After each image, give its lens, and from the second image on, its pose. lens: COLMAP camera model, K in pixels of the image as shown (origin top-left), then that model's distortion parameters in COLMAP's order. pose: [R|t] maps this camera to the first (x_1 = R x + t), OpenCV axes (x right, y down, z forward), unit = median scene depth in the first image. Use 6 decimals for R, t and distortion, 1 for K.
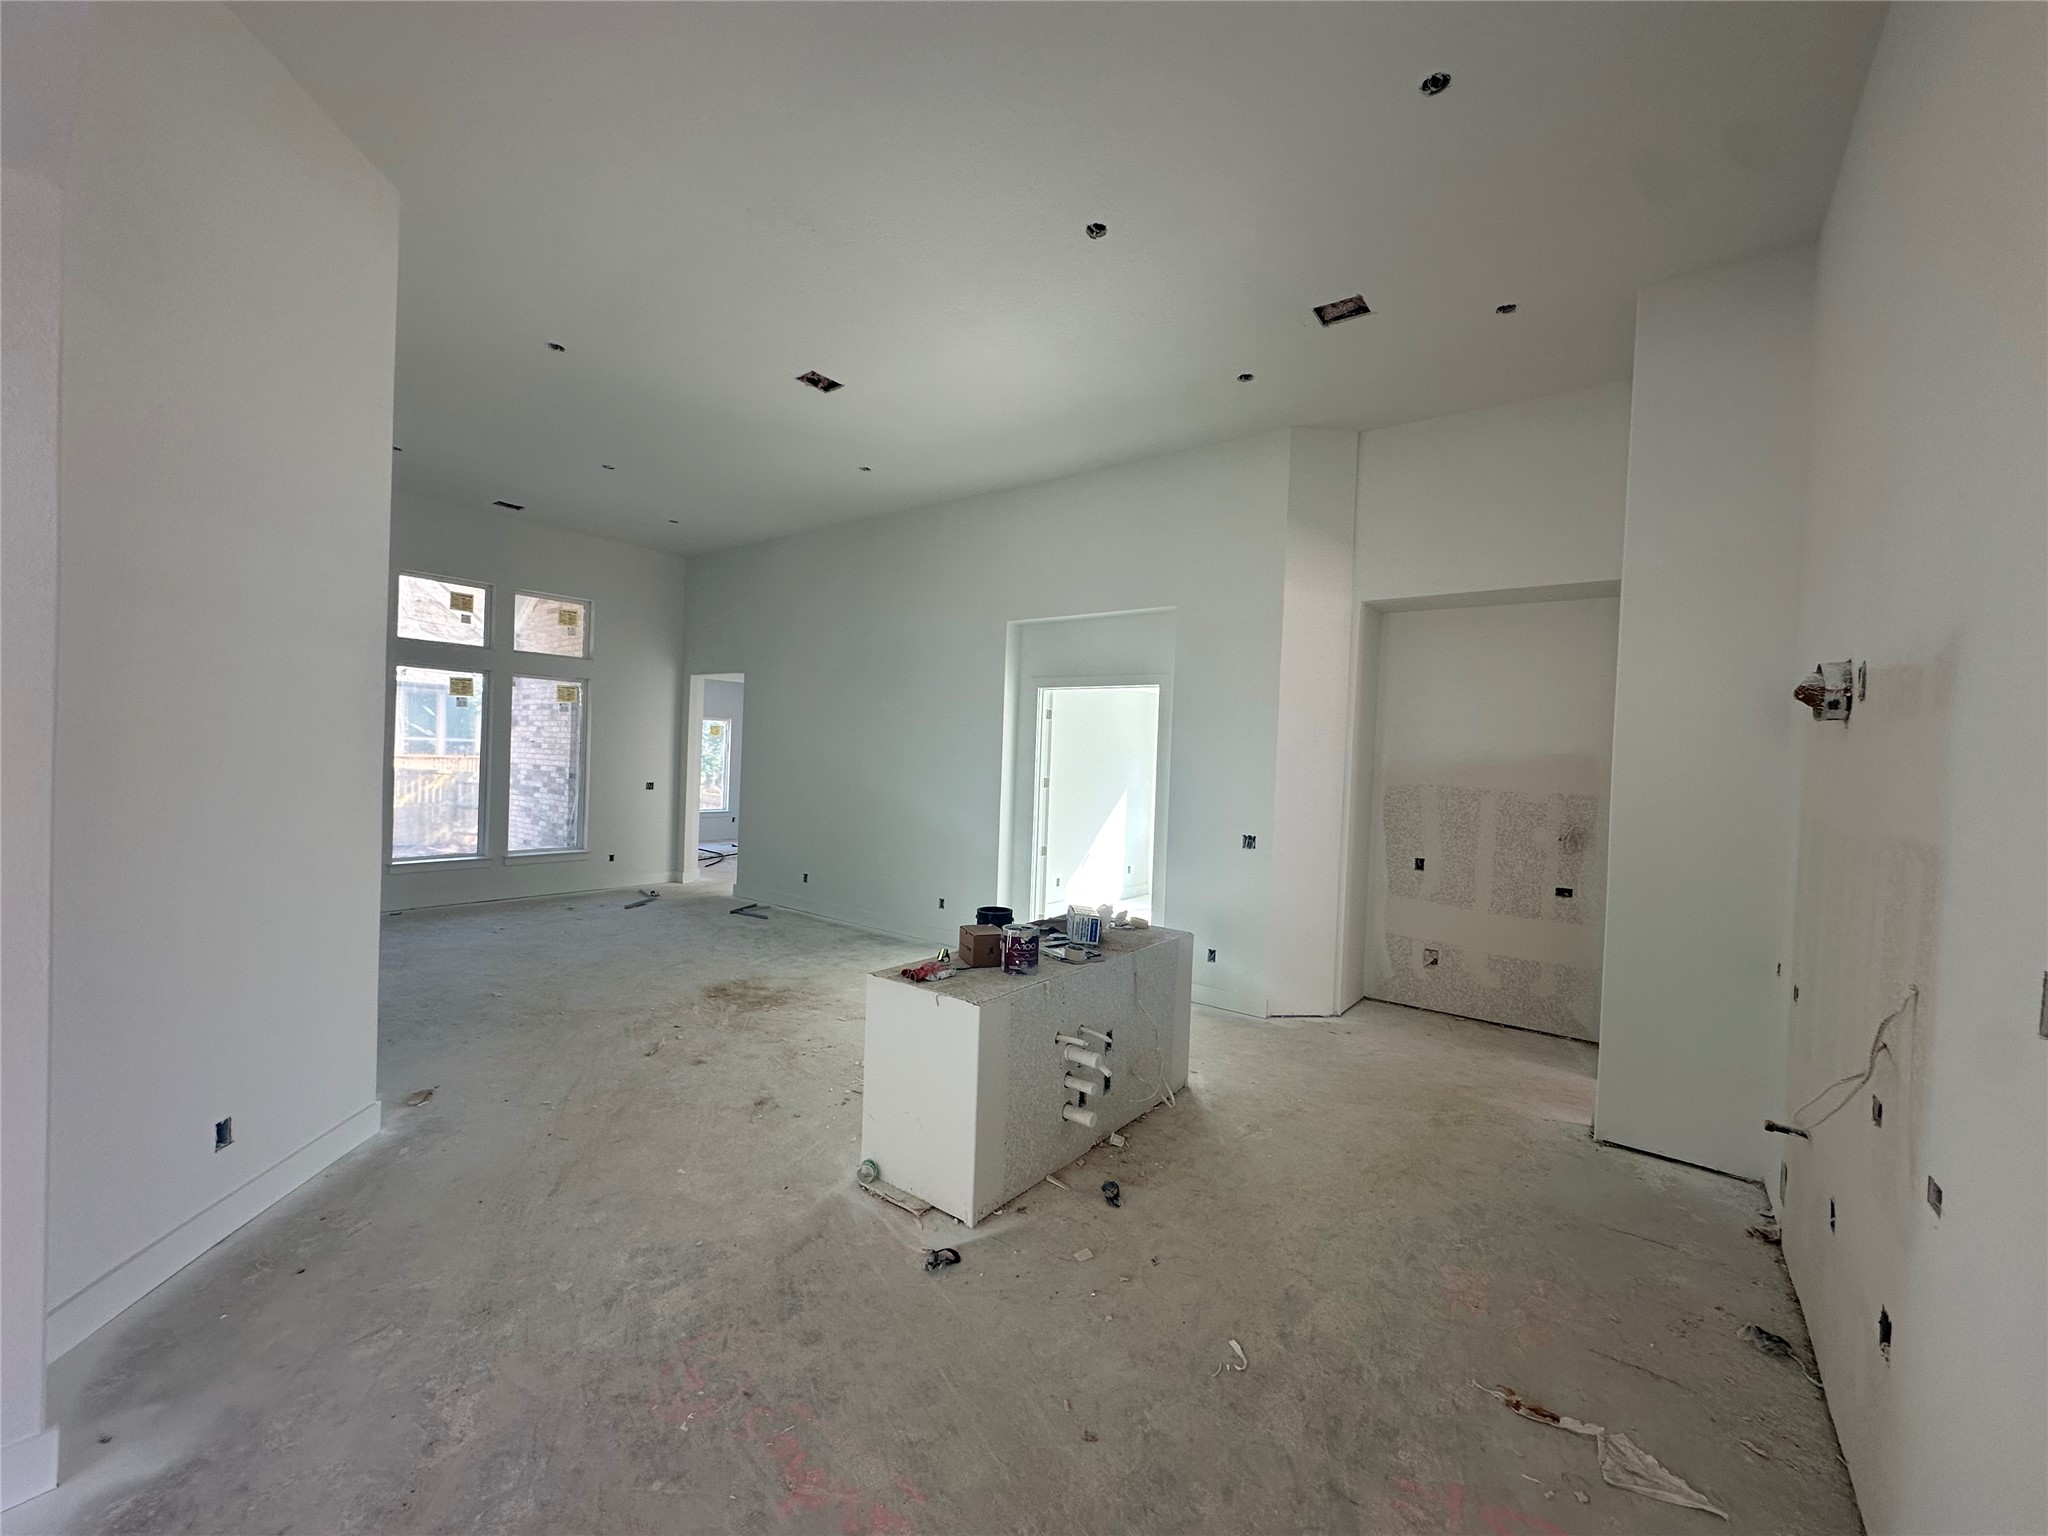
lens RADIAL K [[815.3, 0, 1024.0], [0, 815.3, 768.0], [0, 0, 1]] dist [-0.002568, -0.000204]
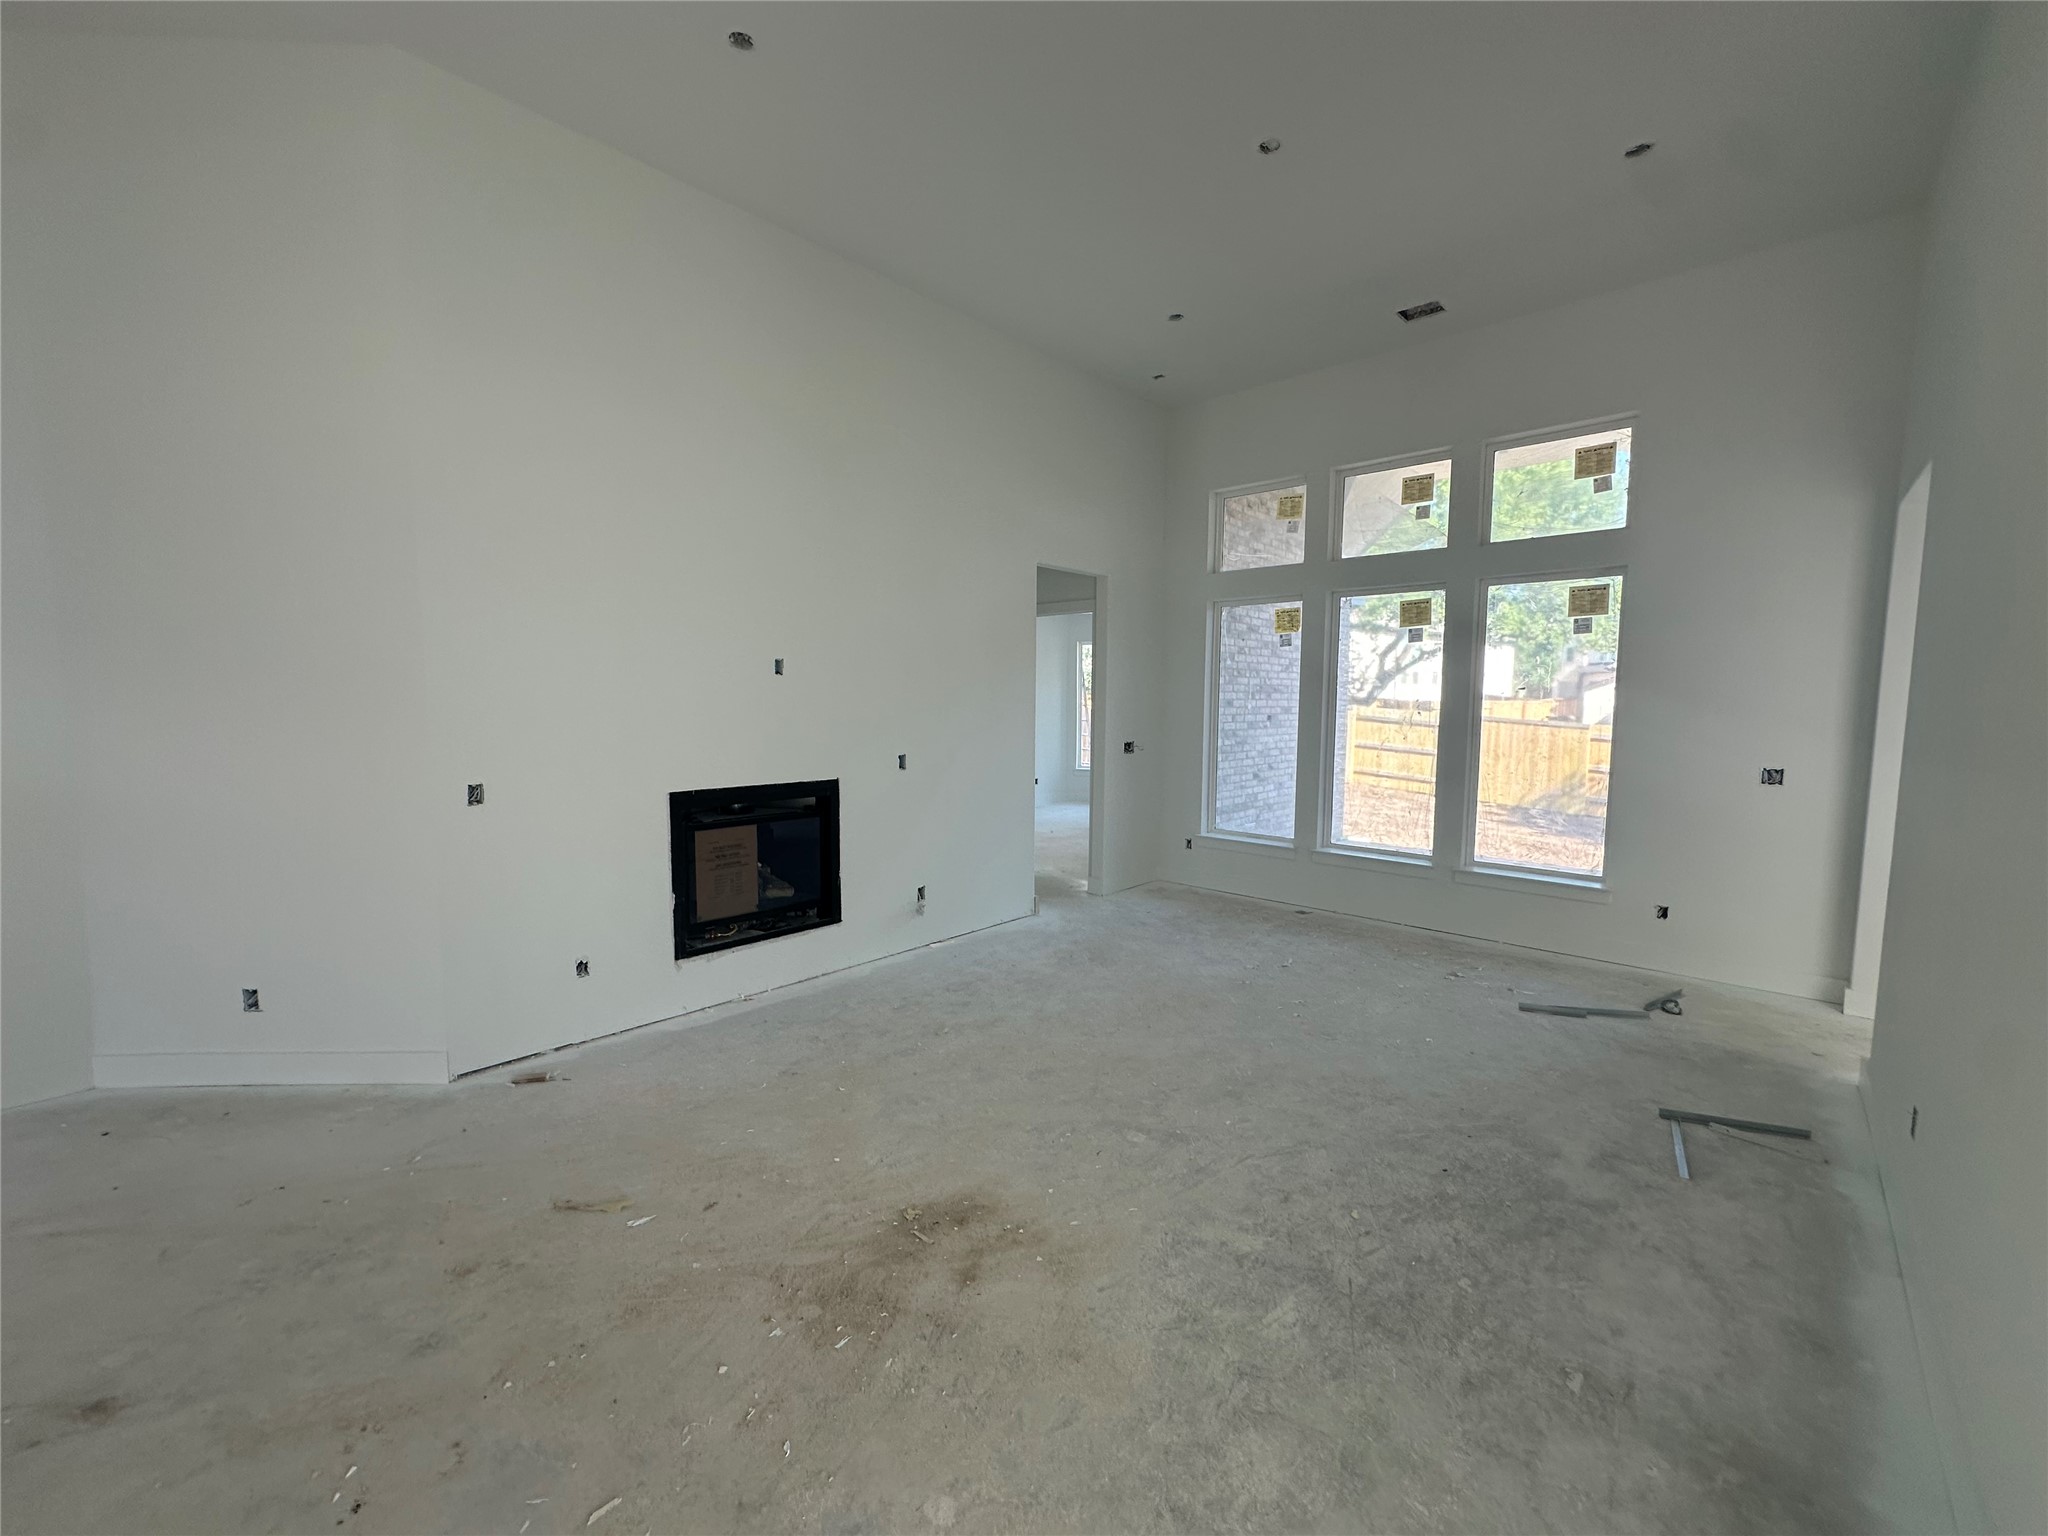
lens RADIAL K [[815.3, 0, 1024.0], [0, 815.3, 768.0], [0, 0, 1]] dist [-0.002568, -0.000204]
pose [[-0.084904, 0.047222, -0.995270, 0.034659], [-0.023922, 0.998492, 0.049416, 0.005541], [0.996102, 0.028004, -0.083646, 0.735504]]
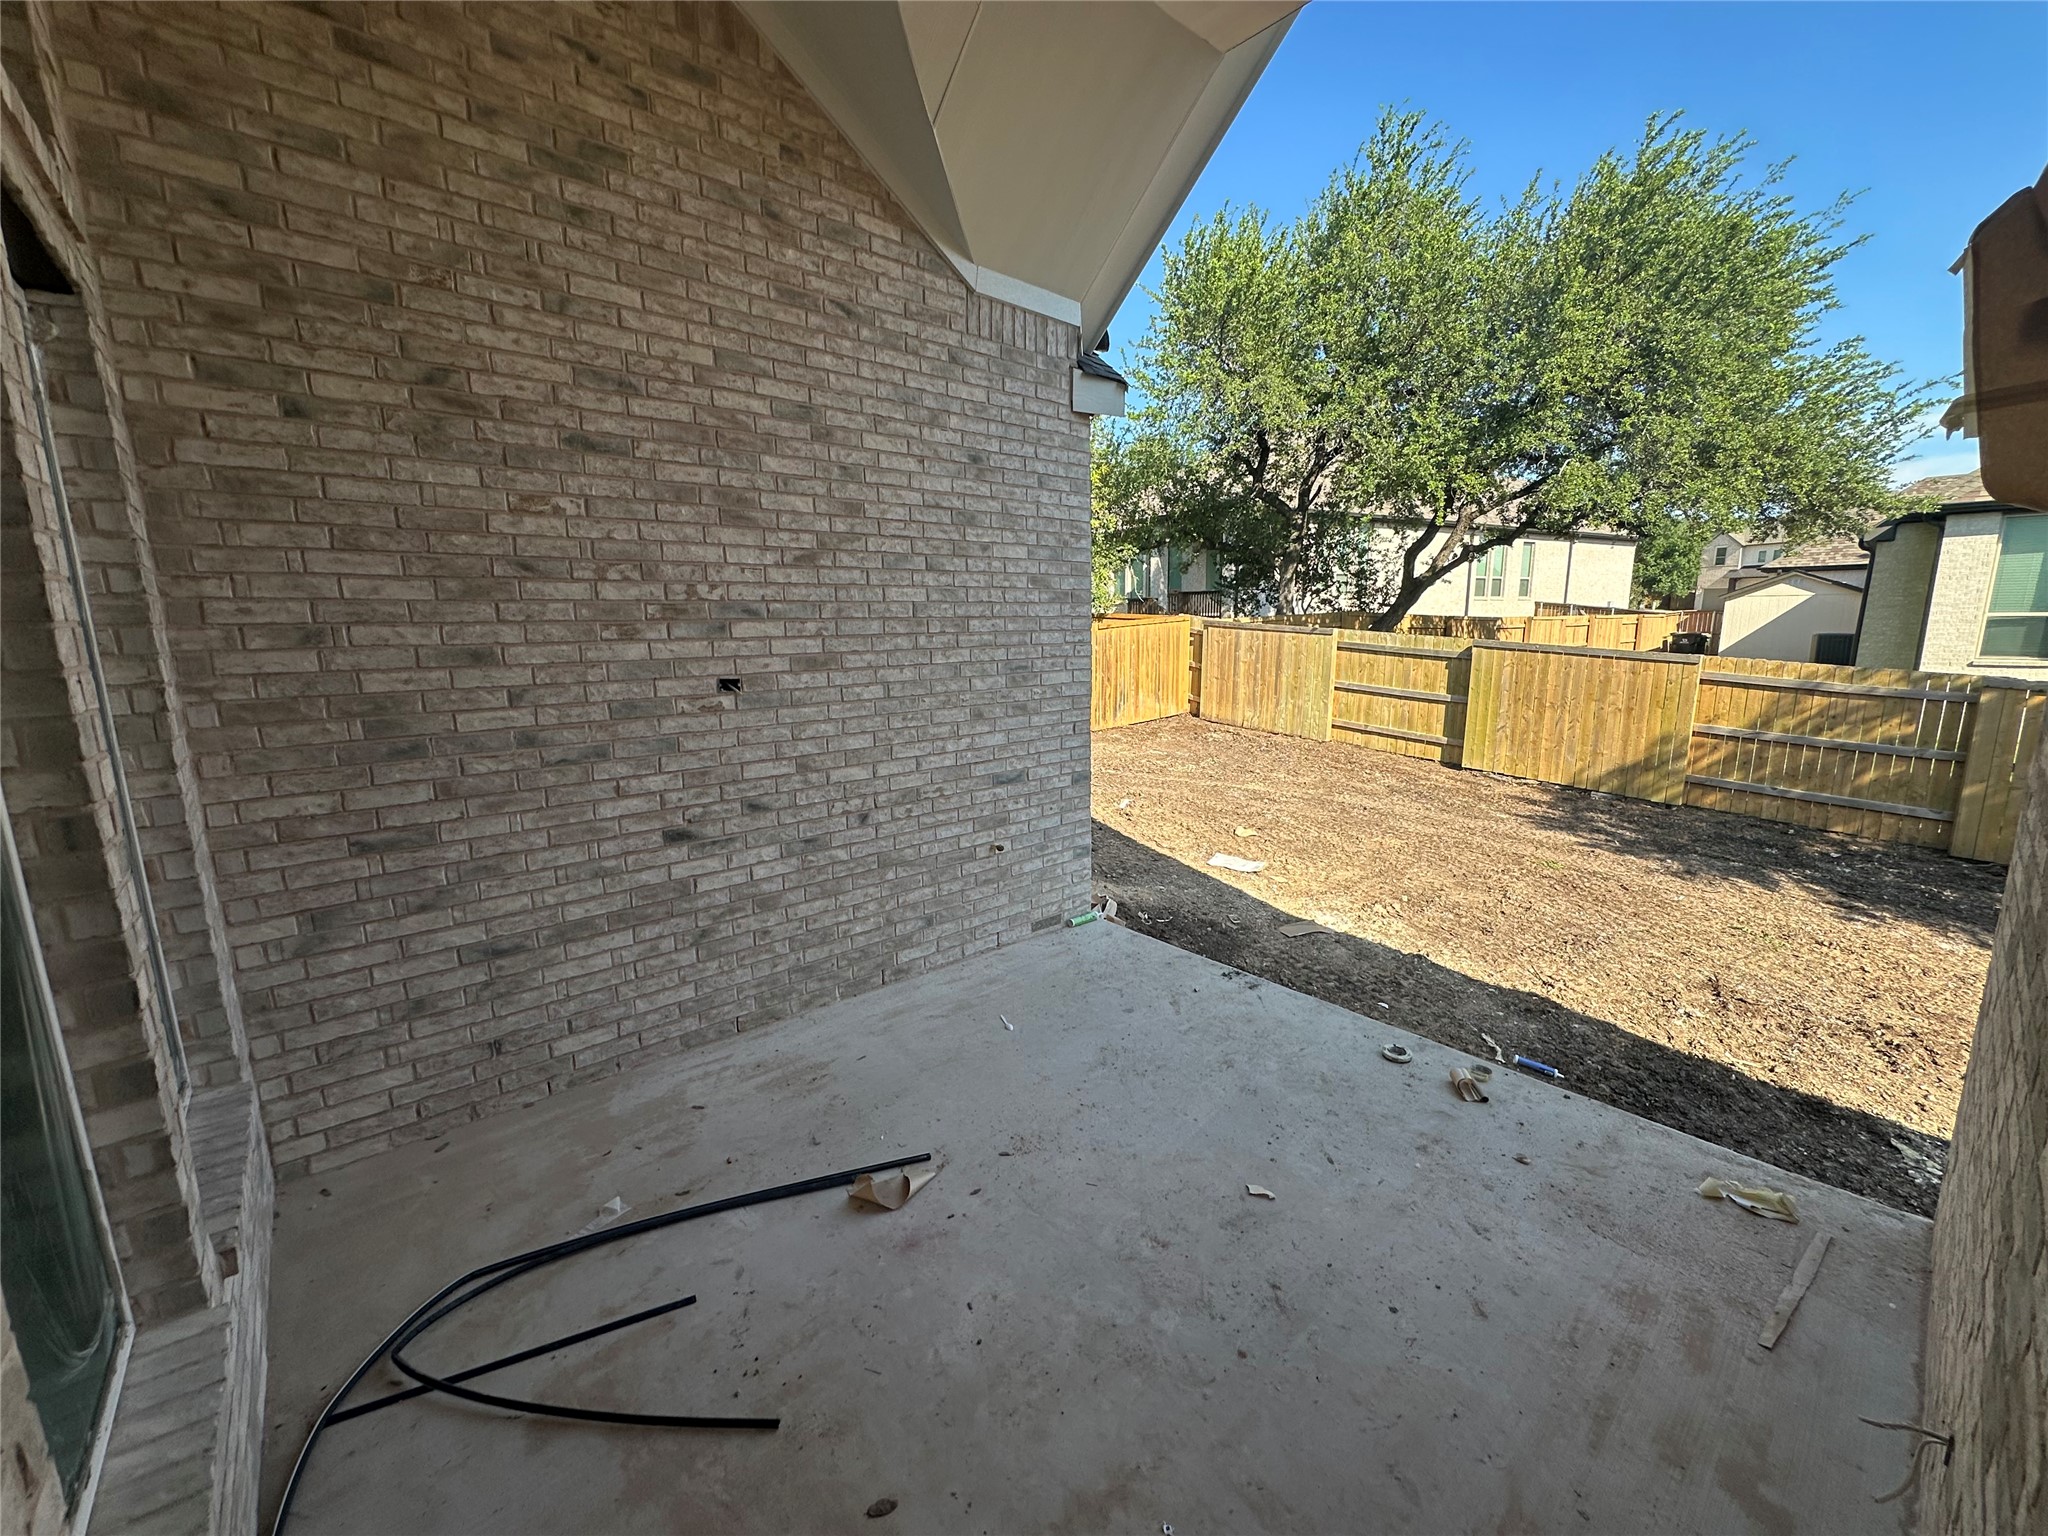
lens RADIAL K [[815.3, 0, 1024.0], [0, 815.3, 768.0], [0, 0, 1]] dist [-0.002568, -0.000204]
pose [[-0.196288, 0.140534, -0.970423, -0.156873], [-0.010046, 0.989336, 0.145305, -0.005581], [0.980495, 0.038270, -0.192783, 0.859735]]
